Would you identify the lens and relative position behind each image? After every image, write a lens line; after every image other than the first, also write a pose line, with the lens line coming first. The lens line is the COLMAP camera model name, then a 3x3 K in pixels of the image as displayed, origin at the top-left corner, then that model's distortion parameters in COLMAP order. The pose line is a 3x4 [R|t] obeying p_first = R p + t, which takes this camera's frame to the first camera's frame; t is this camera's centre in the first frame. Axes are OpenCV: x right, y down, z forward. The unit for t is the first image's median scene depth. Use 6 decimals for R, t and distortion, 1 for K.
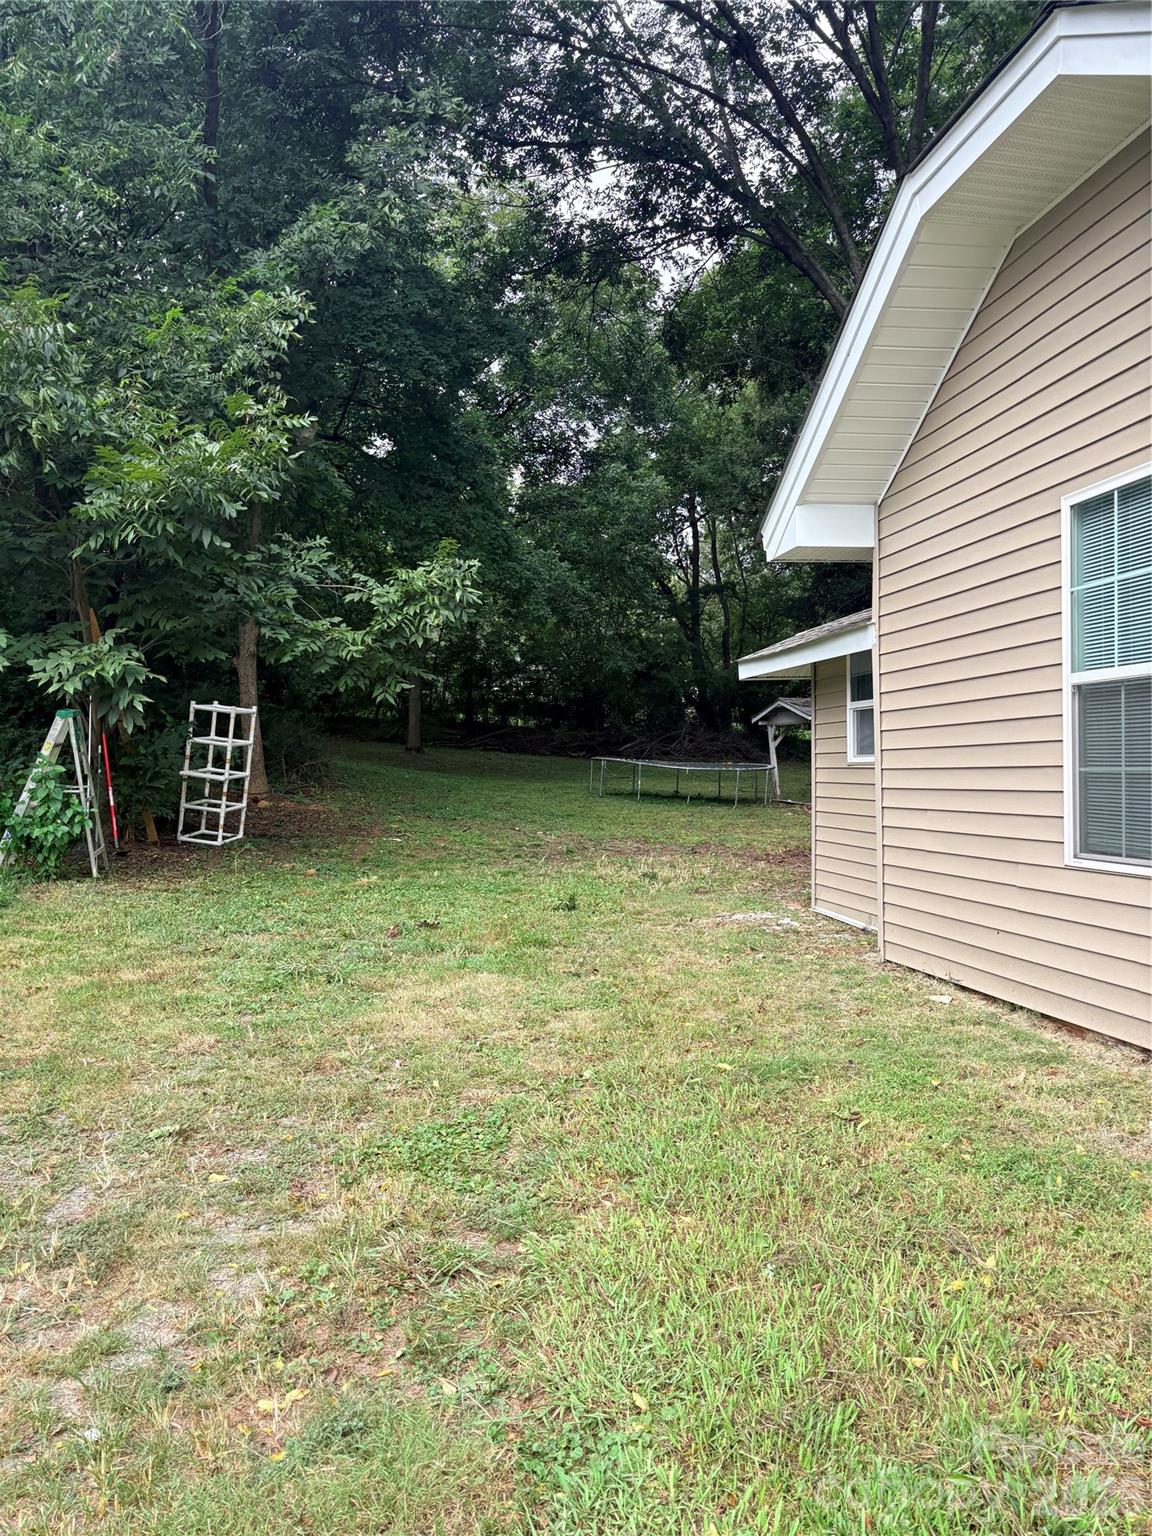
lens RADIAL K [[1180.0, 0, 574.7], [0, 1180.0, 773.4], [0, 0, 1]] dist [0.048459, -0.039642]
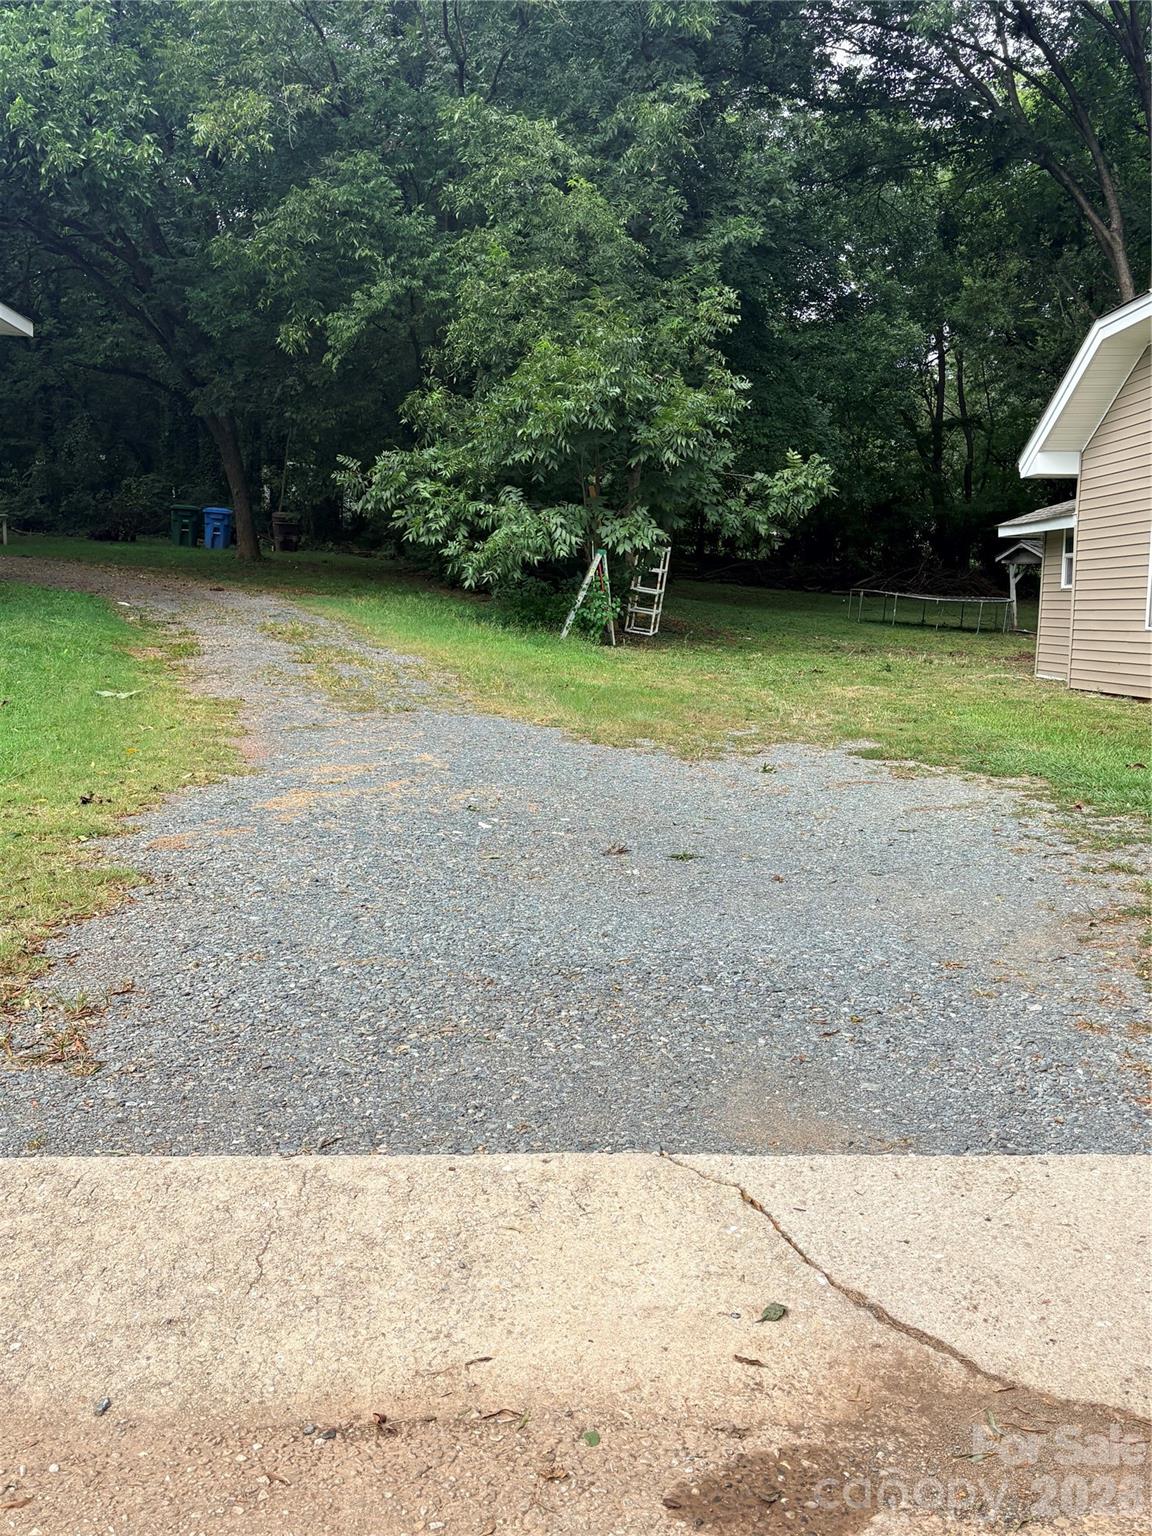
lens RADIAL K [[1358.3, 0, 578.2], [0, 1358.3, 764.0], [0, 0, 1]] dist [0.016653, 0.020219]
pose [[0.990271, 0.038668, -0.133673, -0.154045], [-0.023582, 0.993355, 0.112651, 0.030430], [0.137141, -0.108403, 0.984602, -0.867735]]
